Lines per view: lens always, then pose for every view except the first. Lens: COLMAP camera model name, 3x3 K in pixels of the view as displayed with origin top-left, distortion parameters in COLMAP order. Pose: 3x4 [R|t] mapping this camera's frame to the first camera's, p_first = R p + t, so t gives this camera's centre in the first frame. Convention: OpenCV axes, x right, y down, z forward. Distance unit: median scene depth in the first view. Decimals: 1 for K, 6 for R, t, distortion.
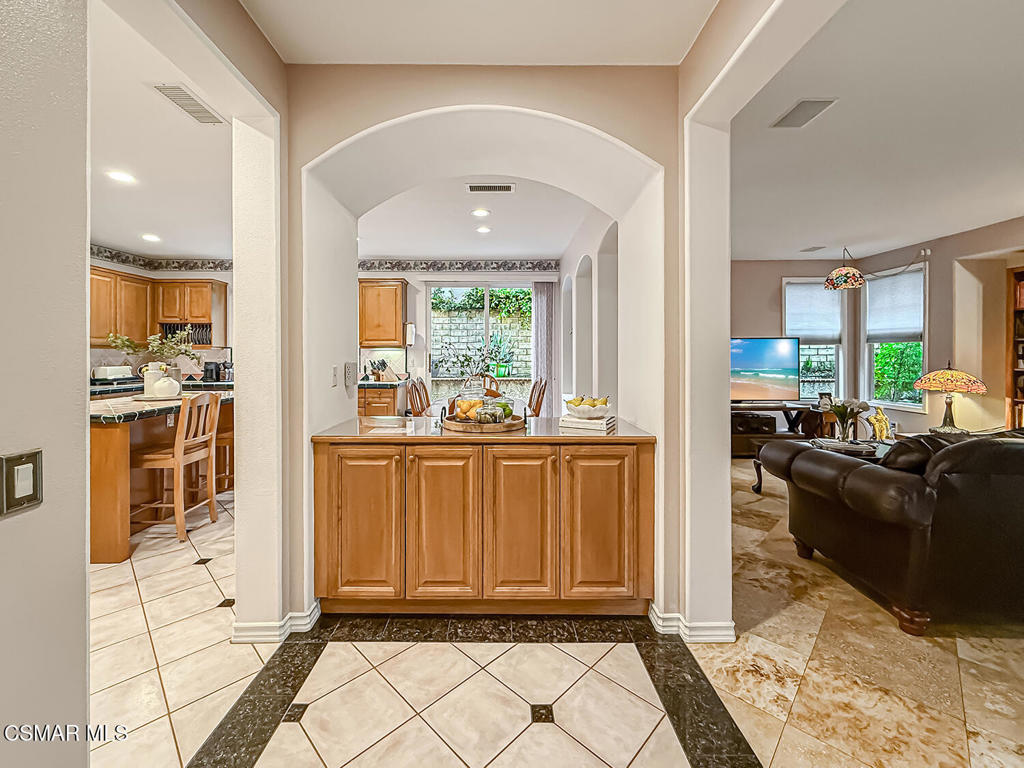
lens RADIAL K [[425.8, 0, 501.8], [0, 425.8, 352.9], [0, 0, 1]] dist [-0.000425, -0.000280]
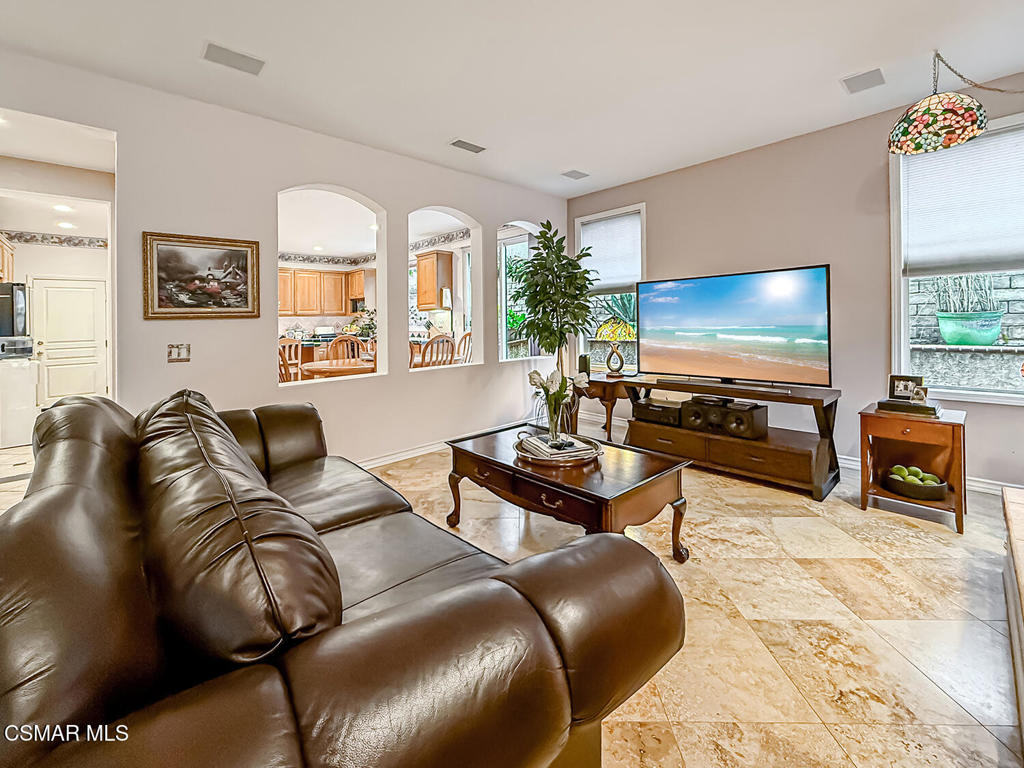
lens RADIAL K [[425.8, 0, 507.8], [0, 425.8, 326.8], [0, 0, 1]] dist [-0.000425, -0.000280]
pose [[0.681506, -0.002583, -0.731808, 0.780218], [0.027593, 0.999373, 0.022168, 0.015629], [0.731292, -0.035301, 0.681151, 0.334036]]
